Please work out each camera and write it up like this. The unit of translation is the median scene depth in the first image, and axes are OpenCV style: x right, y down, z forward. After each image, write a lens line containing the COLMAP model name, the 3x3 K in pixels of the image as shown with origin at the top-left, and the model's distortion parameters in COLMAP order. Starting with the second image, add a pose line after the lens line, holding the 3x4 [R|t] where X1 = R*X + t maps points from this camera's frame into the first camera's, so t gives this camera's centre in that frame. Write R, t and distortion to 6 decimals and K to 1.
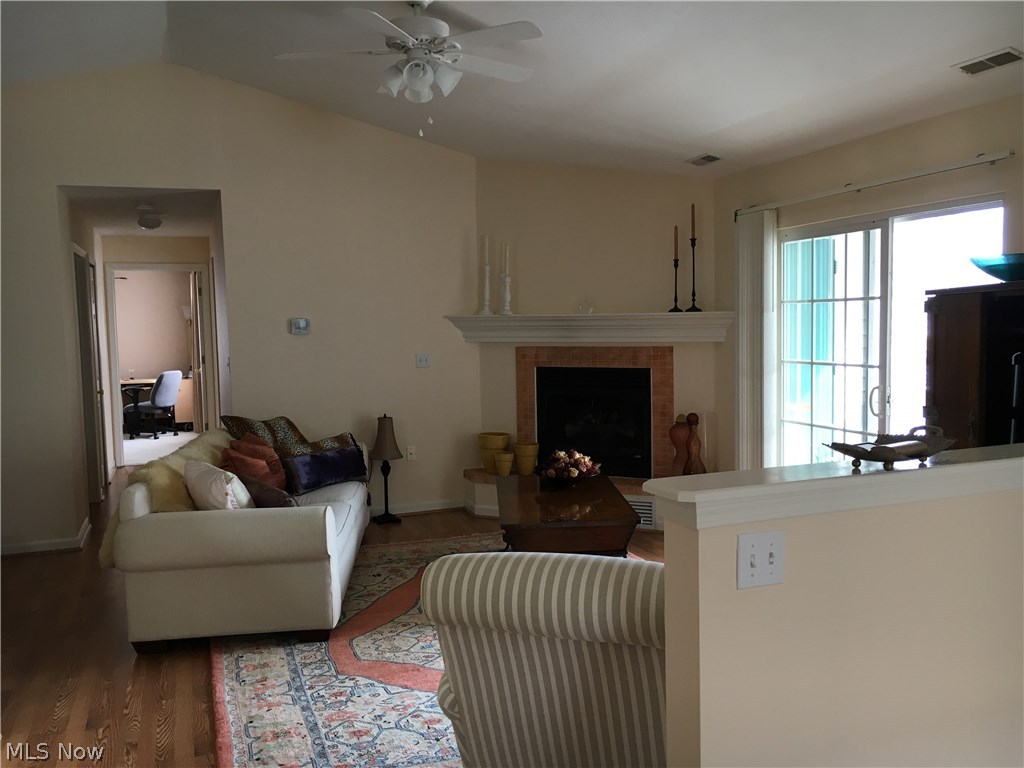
lens RADIAL K [[872.4, 0, 508.7], [0, 872.4, 394.7], [0, 0, 1]] dist [0.094168, -0.111761]
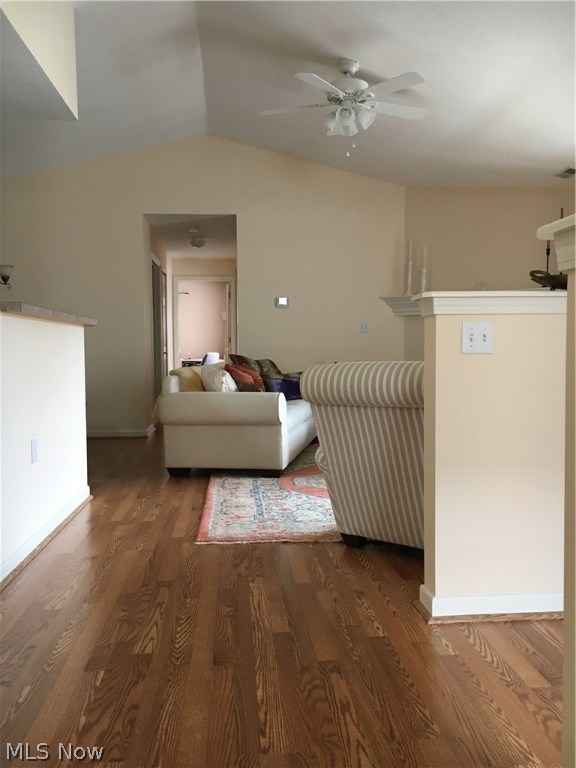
lens RADIAL K [[654.3, 0, 288.0], [0, 654.3, 384.0], [0, 0, 1]] dist [0.094168, -0.111761]
pose [[0.964059, 0.027753, -0.264234, 0.084153], [-0.035040, 0.999123, -0.022904, 0.098572], [0.263367, 0.031339, 0.964187, -0.100092]]
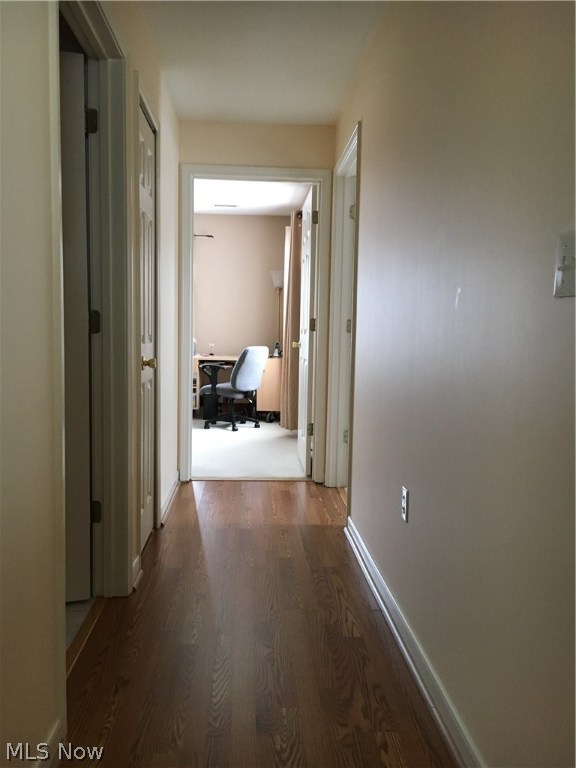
lens RADIAL K [[654.3, 0, 288.0], [0, 654.3, 384.0], [0, 0, 1]] dist [0.094168, -0.111761]
pose [[0.956709, 0.063123, -0.284120, -0.377462], [-0.063893, 0.997935, 0.006567, 0.002533], [0.283947, 0.011871, 0.958766, 0.898811]]
